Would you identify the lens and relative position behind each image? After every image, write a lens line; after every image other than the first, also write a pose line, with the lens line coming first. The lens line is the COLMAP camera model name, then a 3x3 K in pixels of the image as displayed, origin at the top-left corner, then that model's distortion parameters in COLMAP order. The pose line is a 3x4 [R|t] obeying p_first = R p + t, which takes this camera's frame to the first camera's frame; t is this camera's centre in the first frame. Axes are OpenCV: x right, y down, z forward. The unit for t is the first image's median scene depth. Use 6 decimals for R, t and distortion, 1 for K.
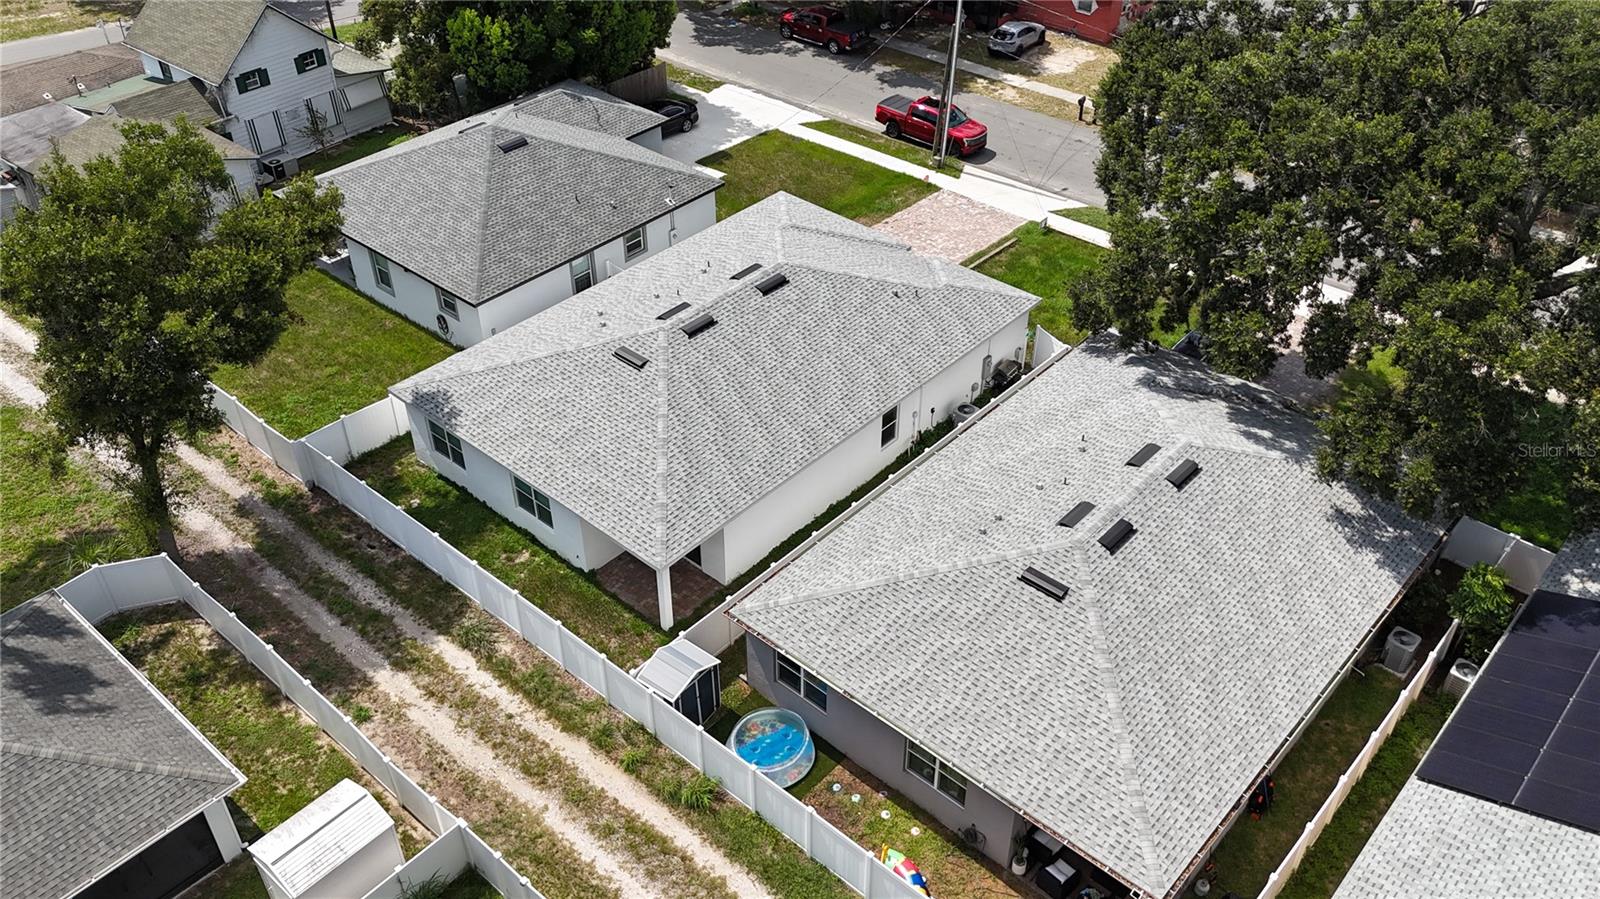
lens RADIAL K [[1301.8, 0, 804.8], [0, 1301.8, 465.4], [0, 0, 1]] dist [0.076354, -0.098374]
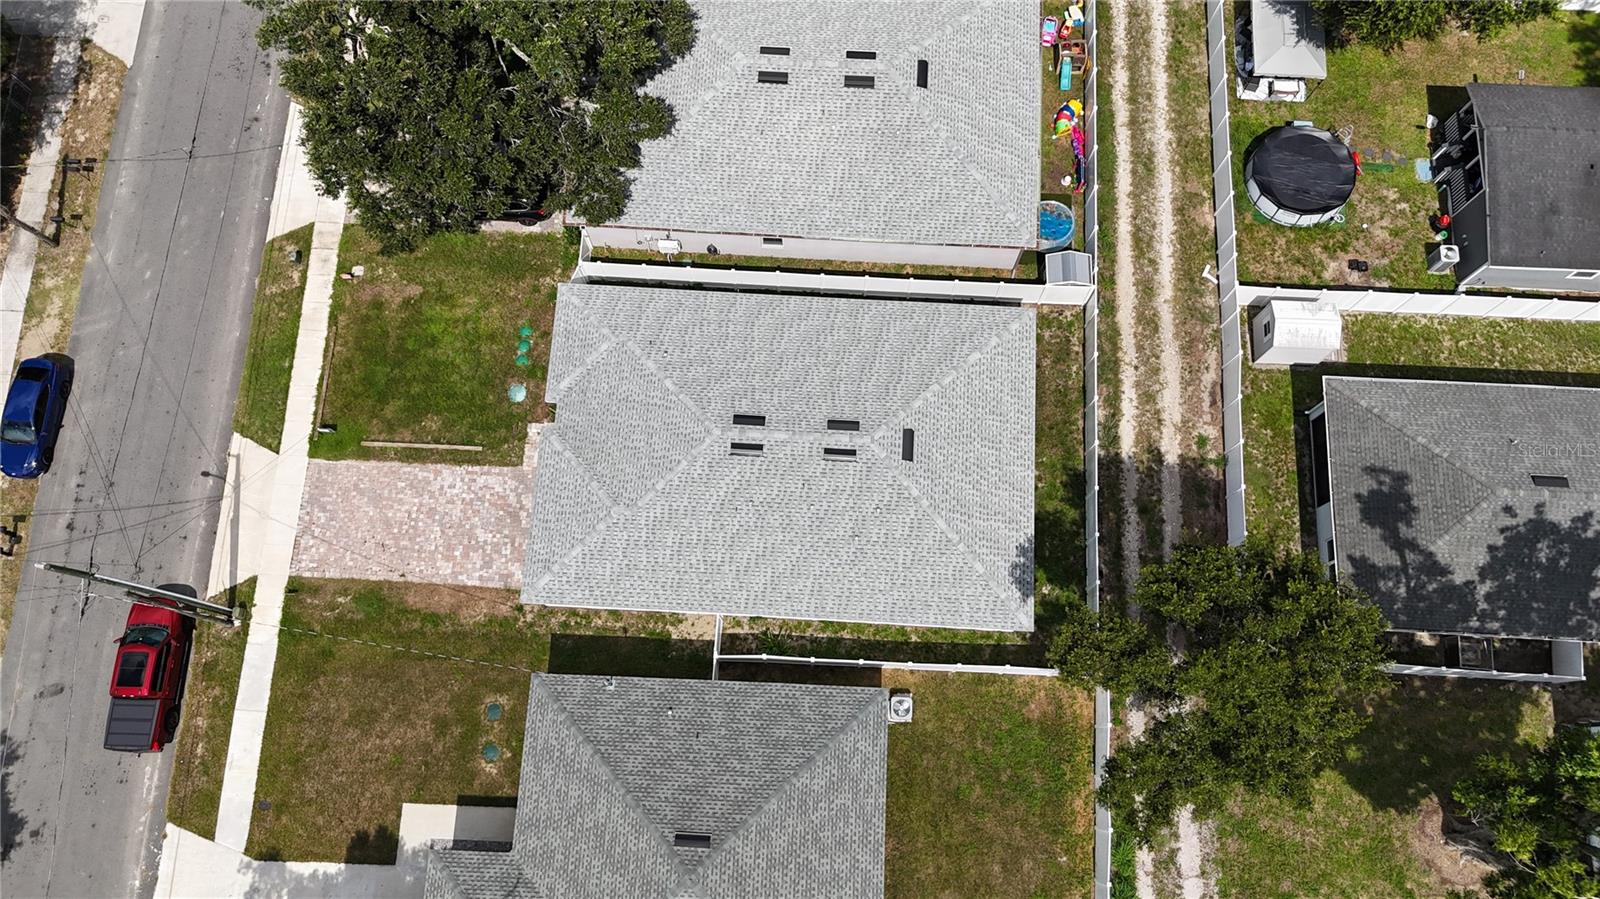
lens RADIAL K [[1175.0, 0, 804.4], [0, 1175.0, 458.3], [0, 0, 1]] dist [0.070656, -0.075202]
pose [[-0.619275, -0.757444, 0.206828, -0.311618], [0.492127, -0.169183, 0.853925, -1.059517], [-0.611808, 0.630600, 0.477530, 0.573957]]
